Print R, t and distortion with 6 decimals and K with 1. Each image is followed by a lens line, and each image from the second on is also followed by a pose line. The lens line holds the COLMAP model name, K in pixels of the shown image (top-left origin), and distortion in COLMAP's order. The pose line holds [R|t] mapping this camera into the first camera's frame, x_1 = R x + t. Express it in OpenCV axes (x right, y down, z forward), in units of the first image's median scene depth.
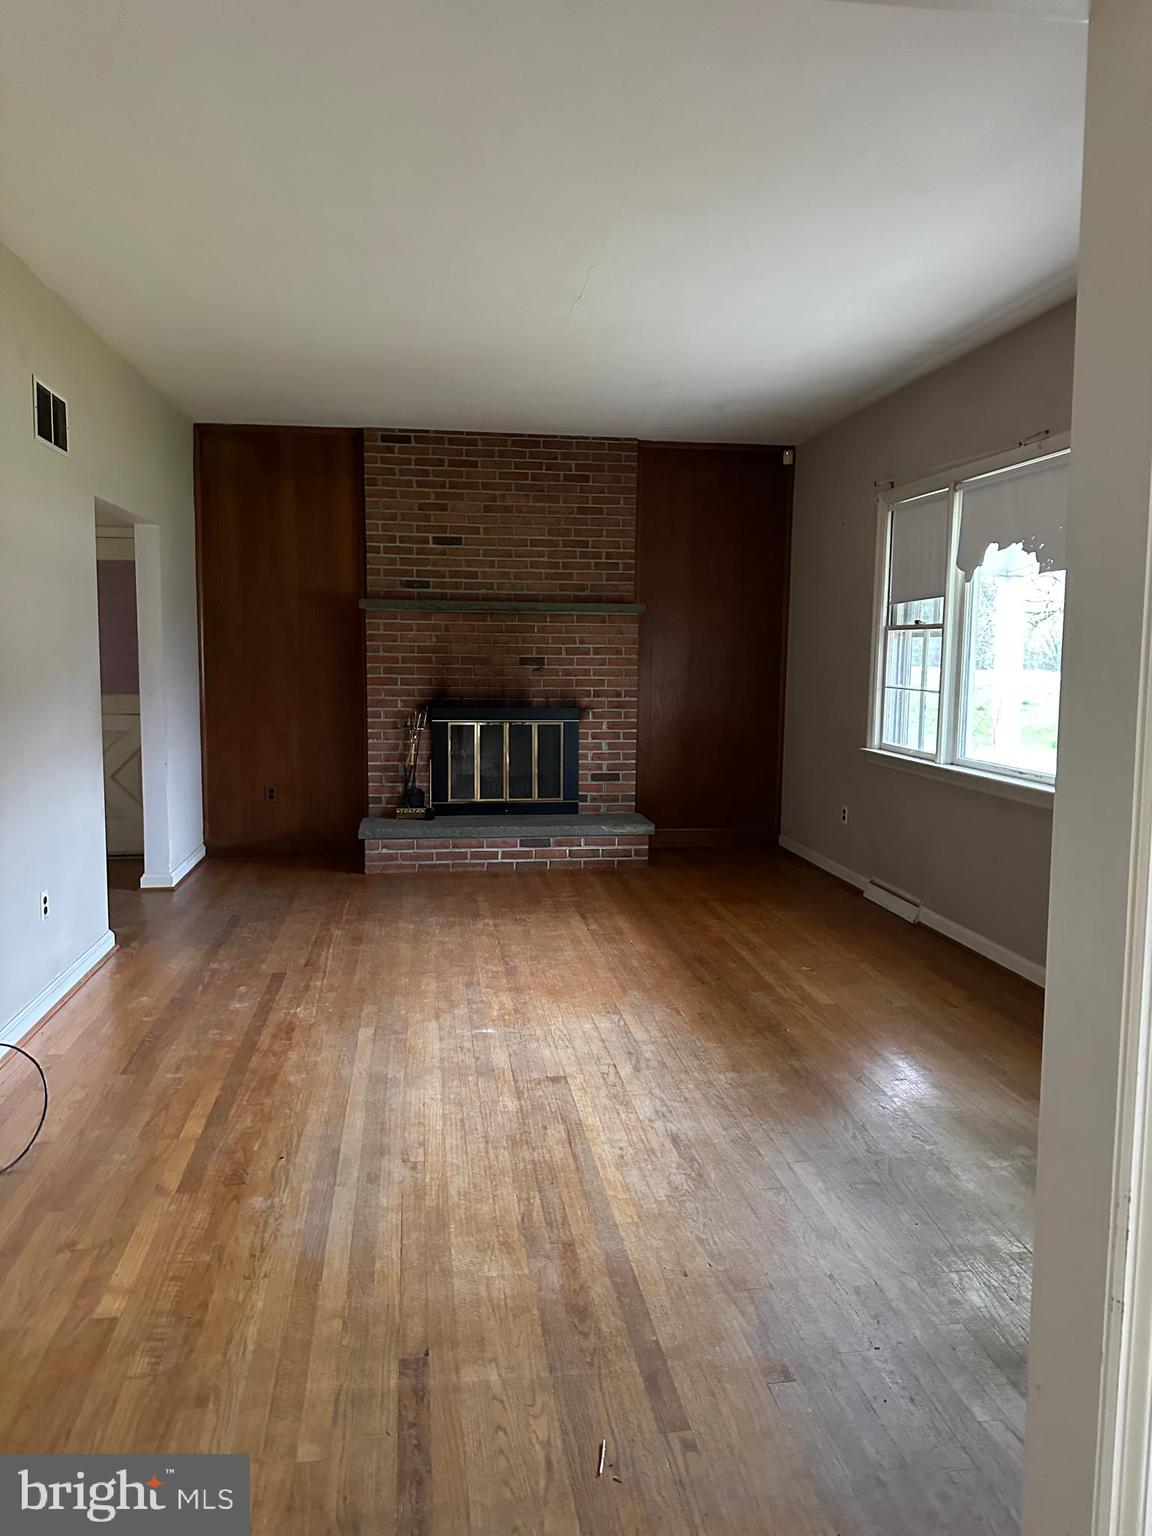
lens RADIAL K [[1087.2, 0, 578.9], [0, 1087.2, 771.4], [0, 0, 1]] dist [0.076645, -0.095494]
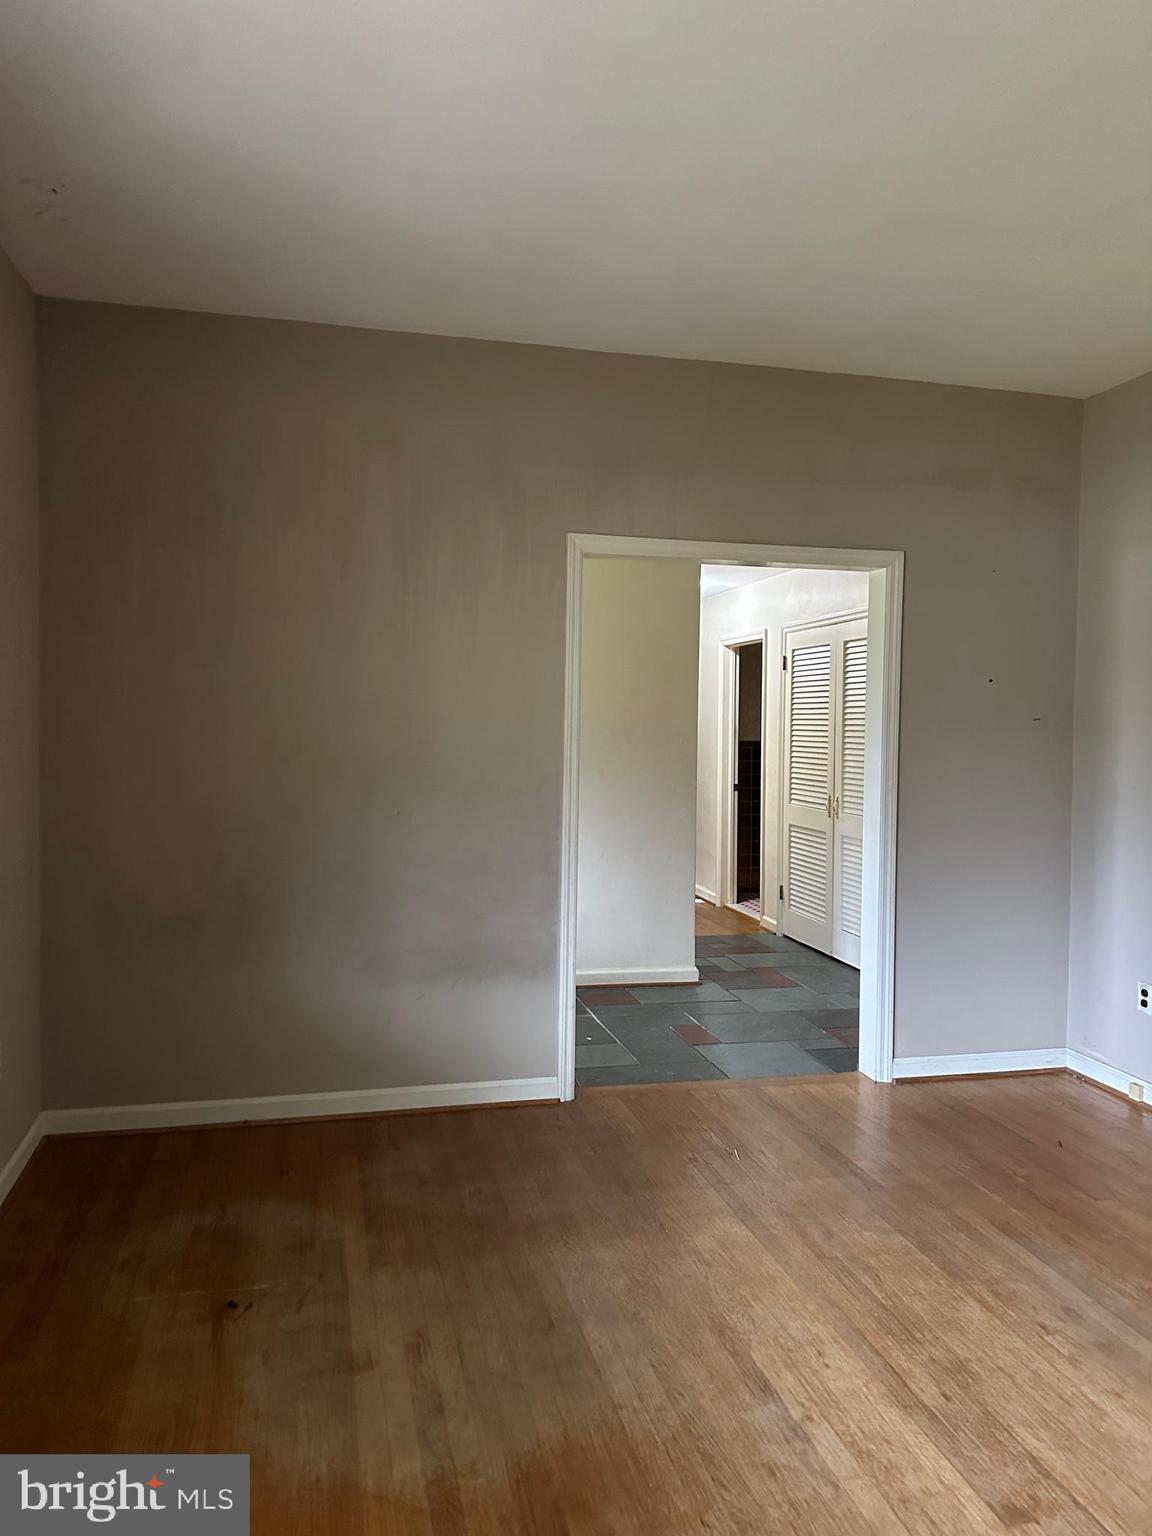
lens RADIAL K [[1087.2, 0, 575.6], [0, 1087.2, 766.0], [0, 0, 1]] dist [0.076645, -0.095494]
pose [[-0.996198, -0.006856, -0.086843, 0.292885], [-0.019700, 0.988802, 0.147927, -0.200819], [0.084857, 0.149075, -0.985178, 1.710403]]
